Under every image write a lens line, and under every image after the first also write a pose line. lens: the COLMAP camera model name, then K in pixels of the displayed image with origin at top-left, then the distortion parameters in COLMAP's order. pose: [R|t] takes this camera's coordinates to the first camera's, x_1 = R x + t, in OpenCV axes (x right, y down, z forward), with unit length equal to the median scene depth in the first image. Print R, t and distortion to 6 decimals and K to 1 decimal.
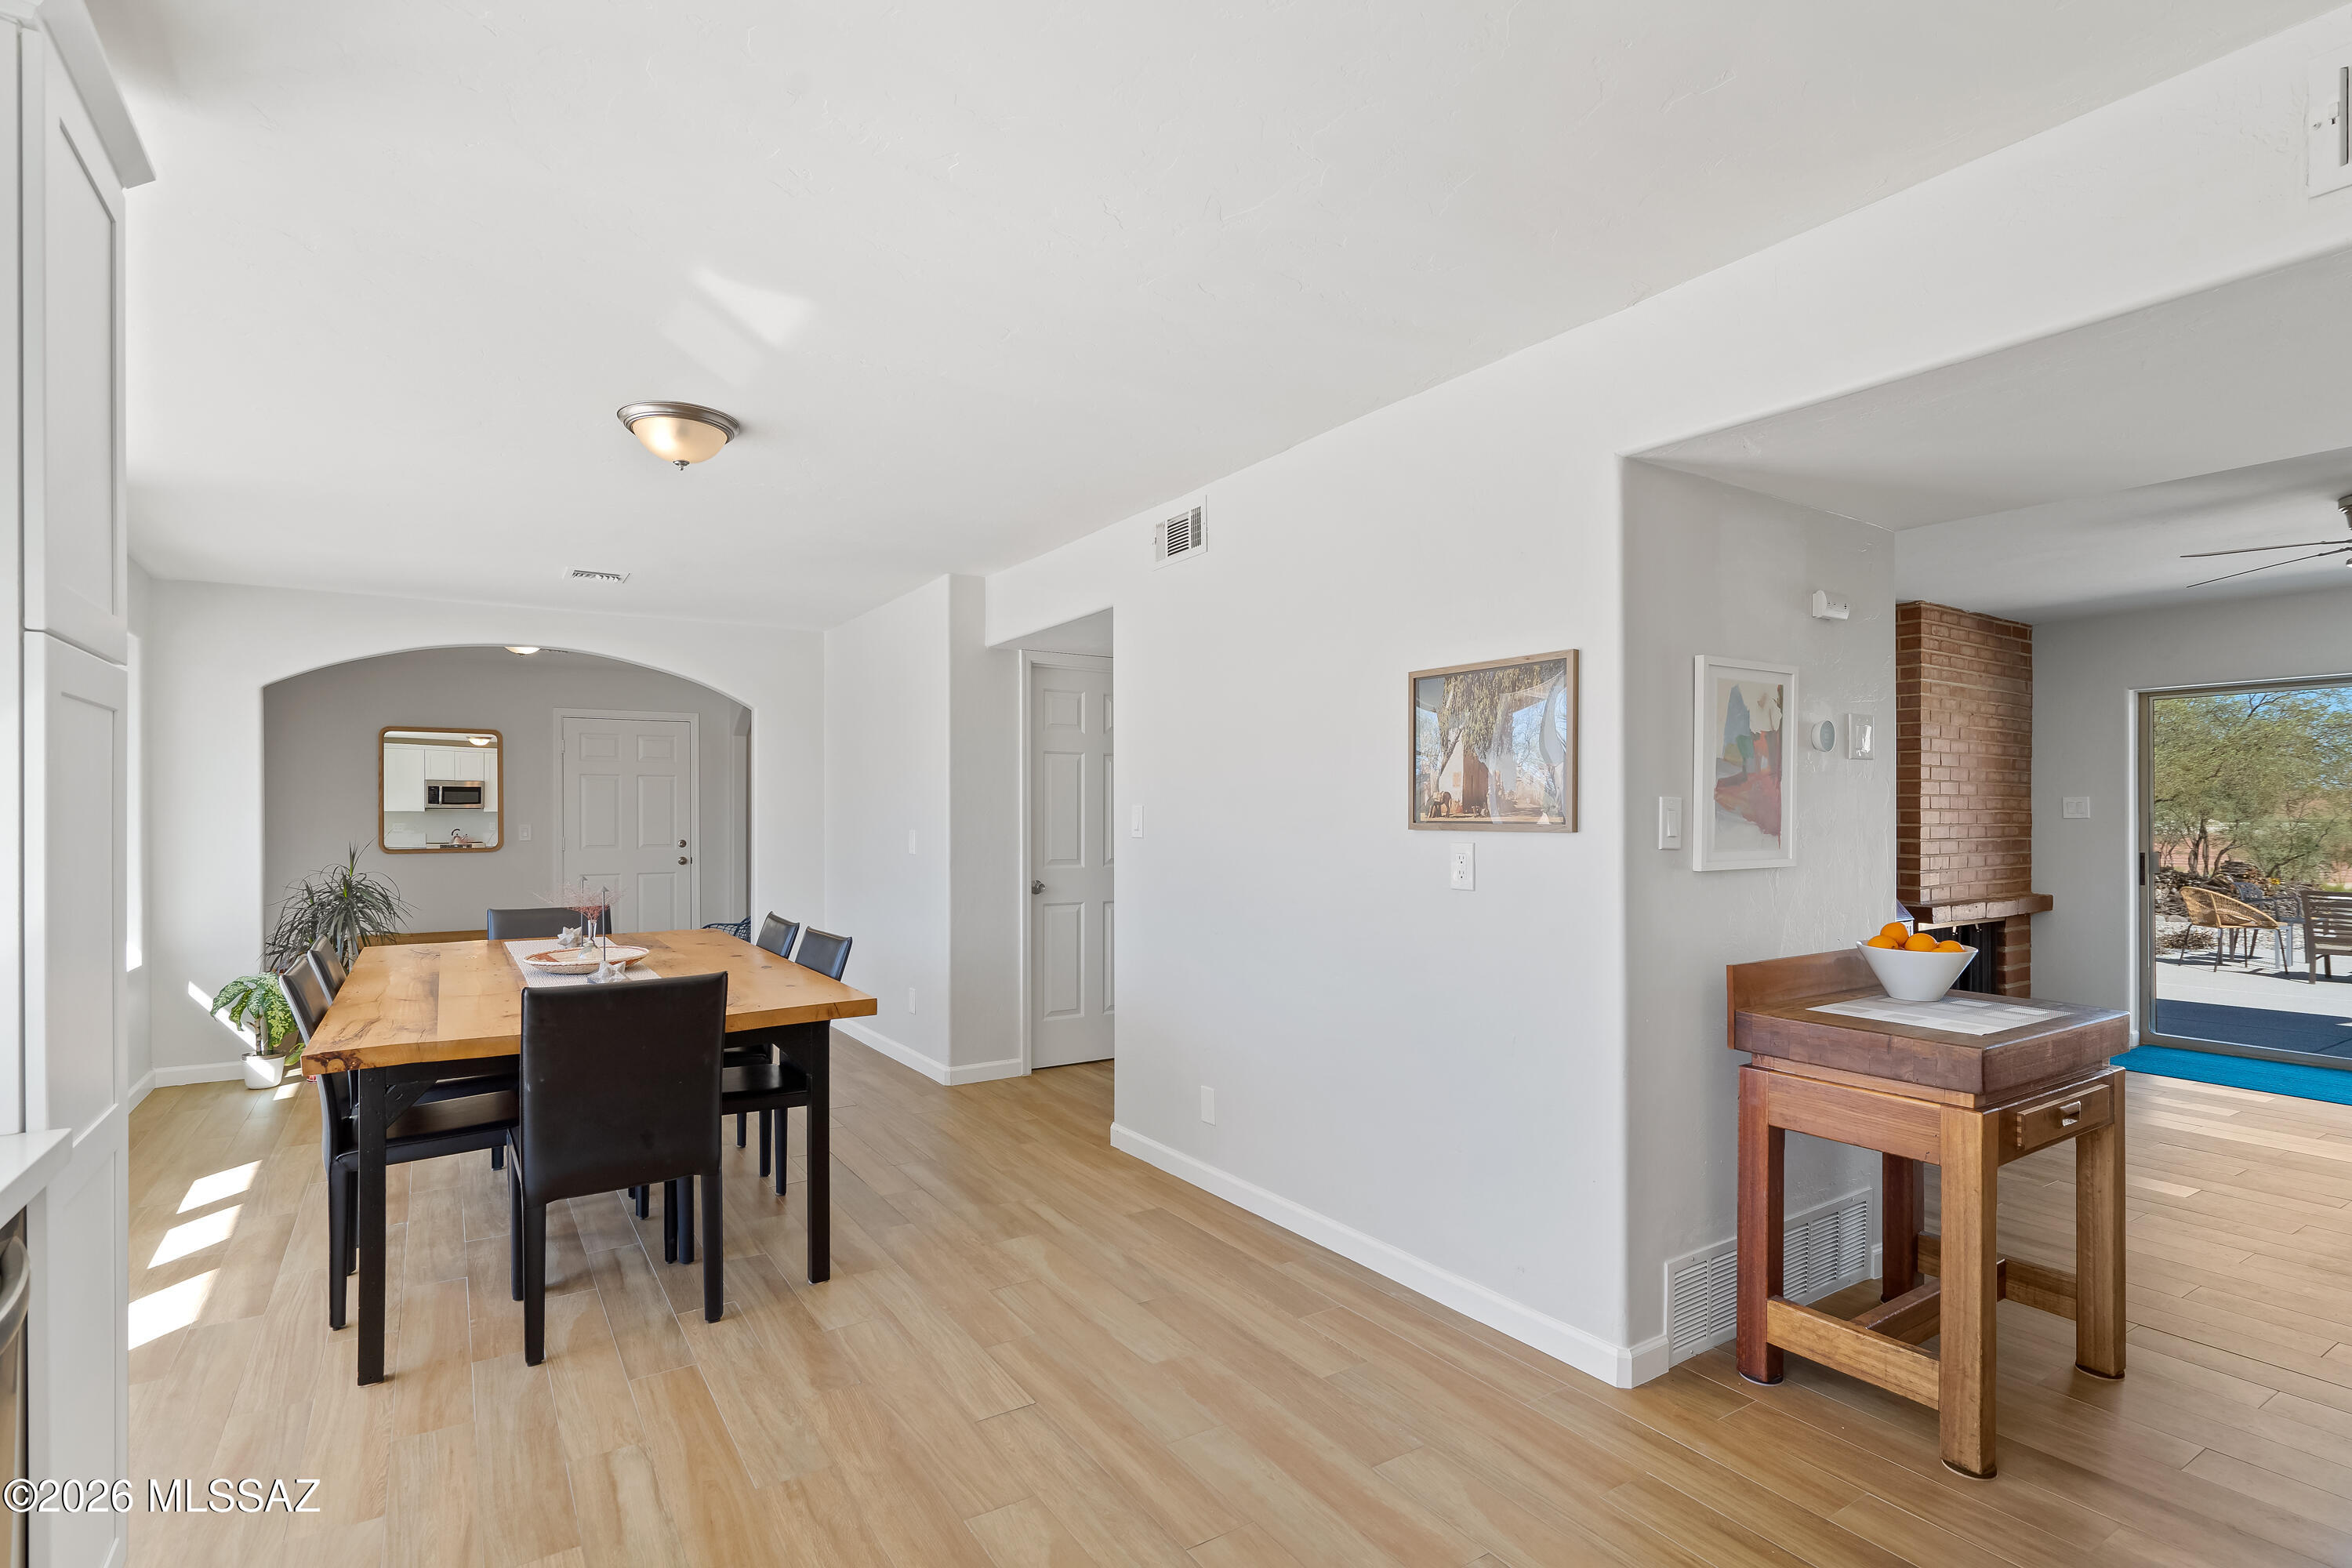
lens RADIAL K [[1131.8, 0, 1169.8], [0, 1131.8, 804.0], [0, 0, 1]] dist [-0.001827, -0.000407]
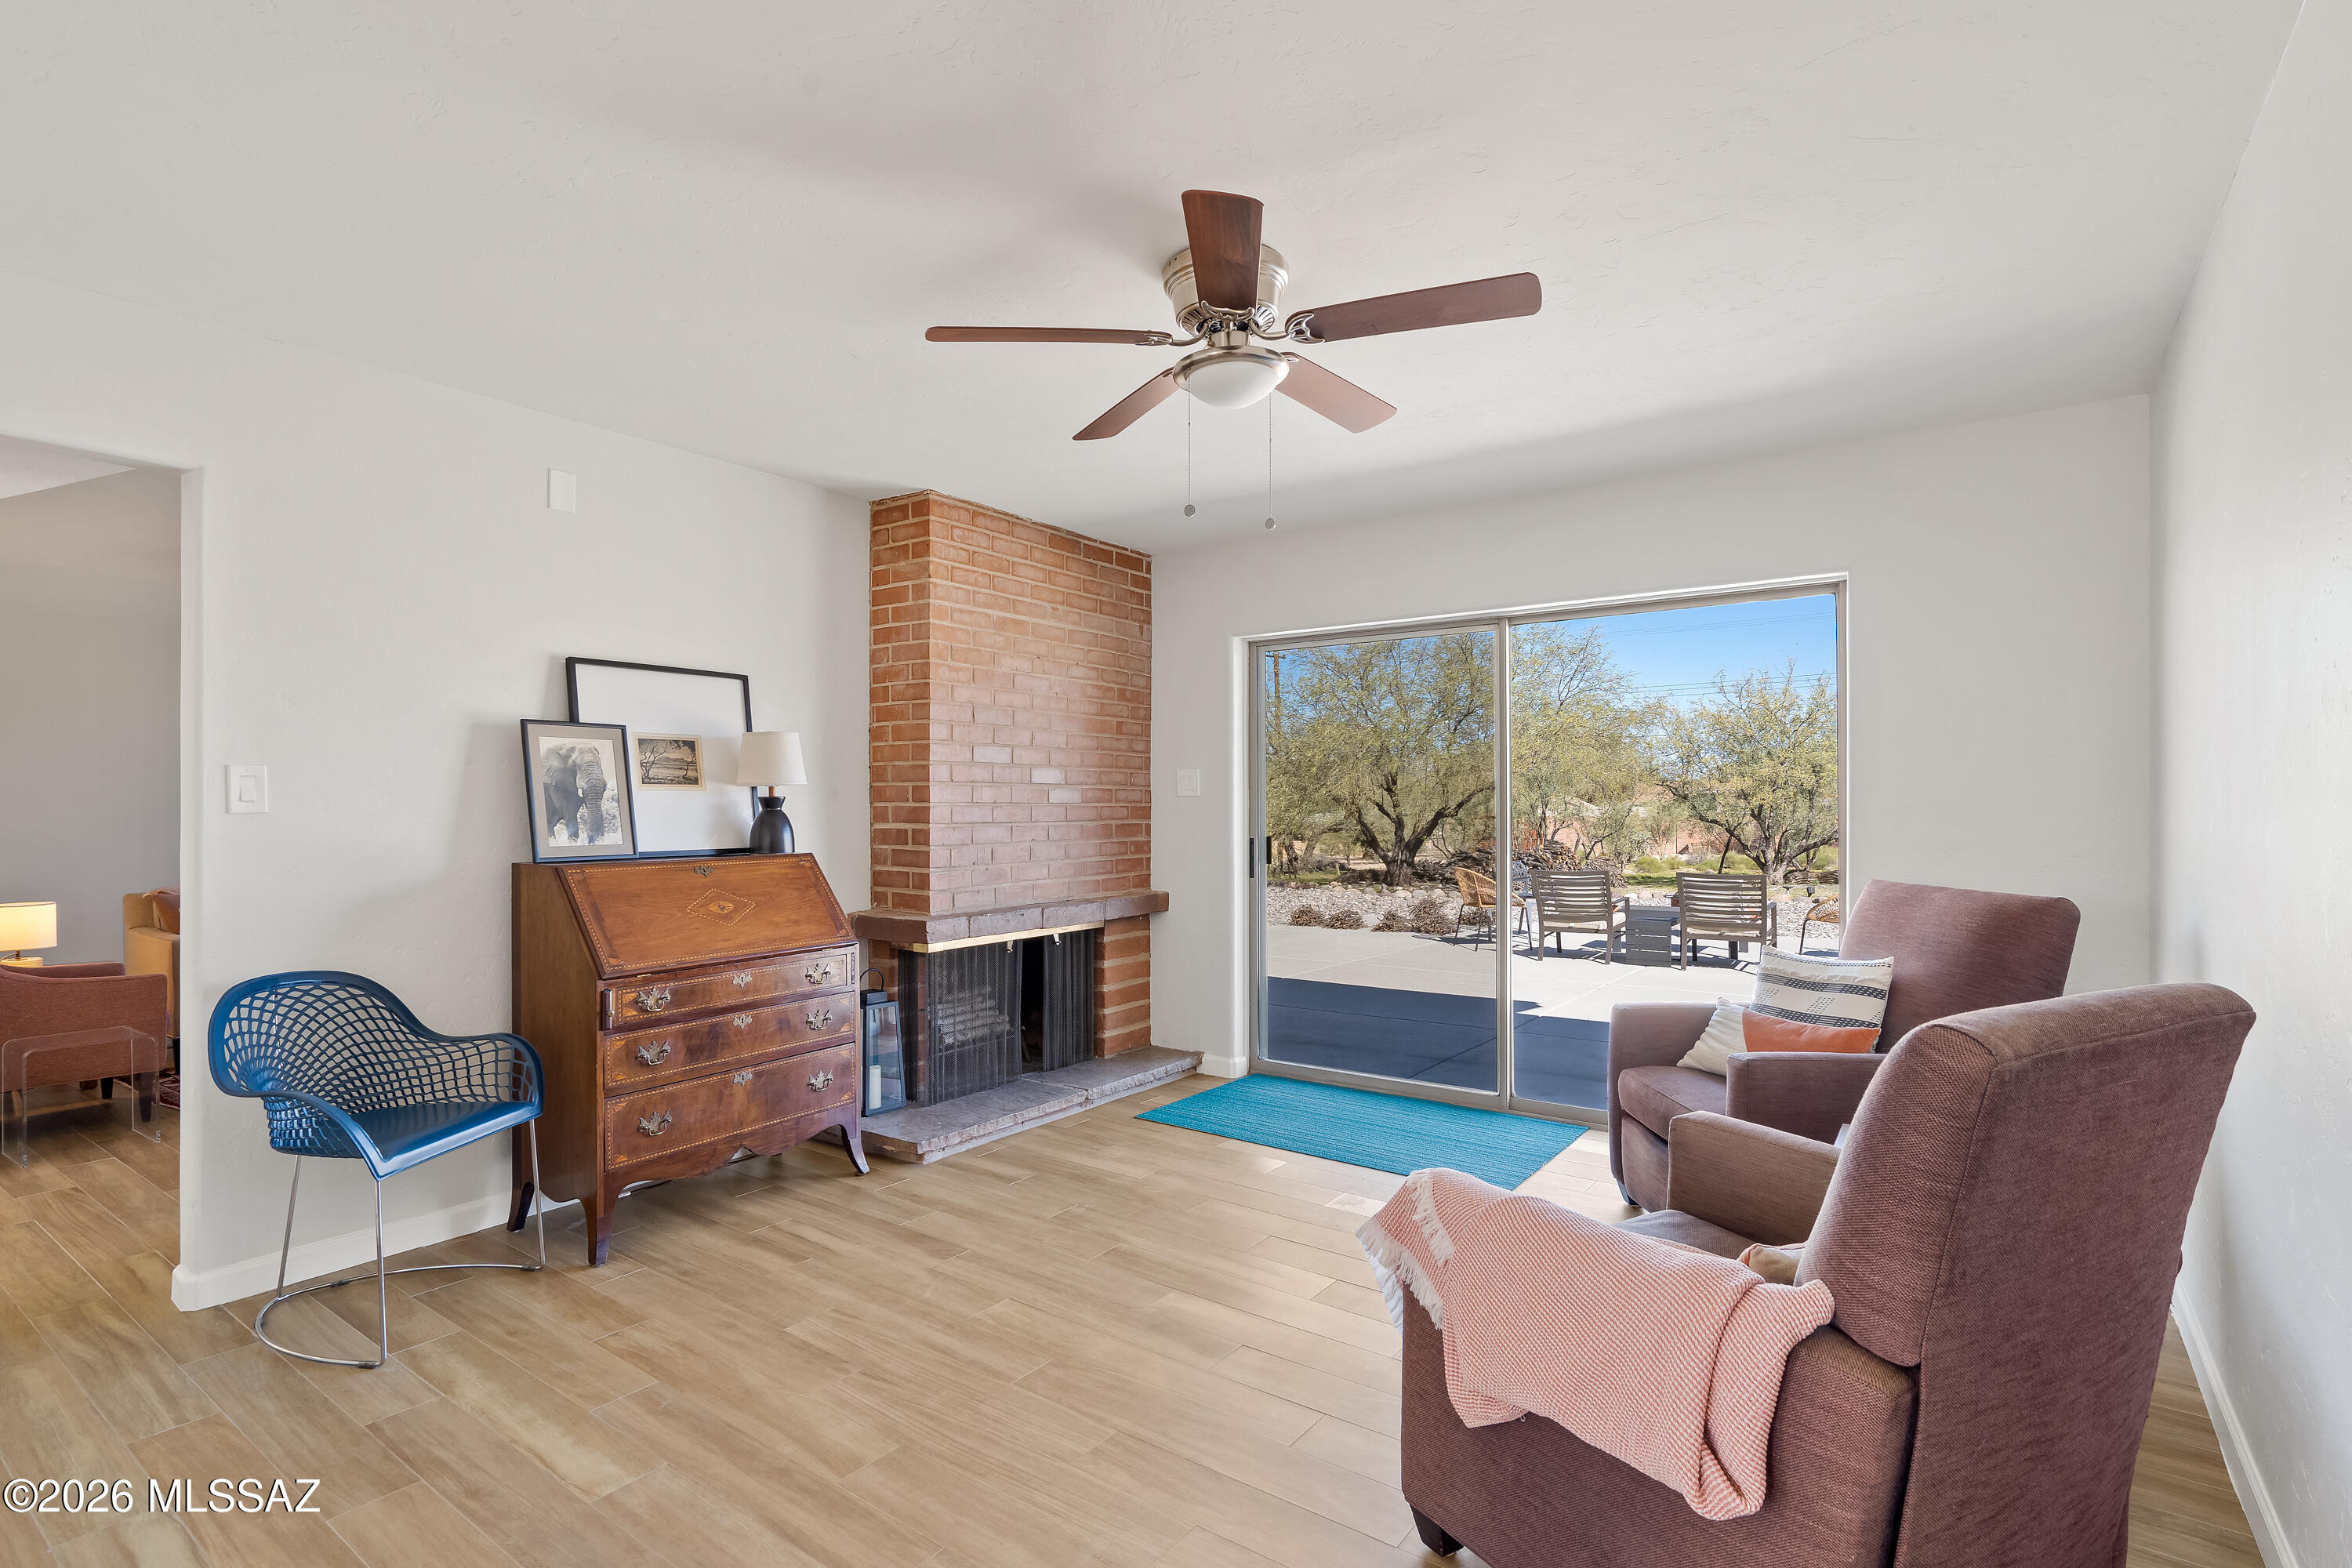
lens RADIAL K [[1121.3, 0, 1176.0], [0, 1121.3, 784.0], [0, 0, 1]] dist [-0.000693, -0.000104]
pose [[0.933853, 0.002771, 0.357645, 0.502904], [-0.000230, 0.999974, -0.007147, 0.009820], [-0.357656, 0.006592, 0.933830, 0.256134]]
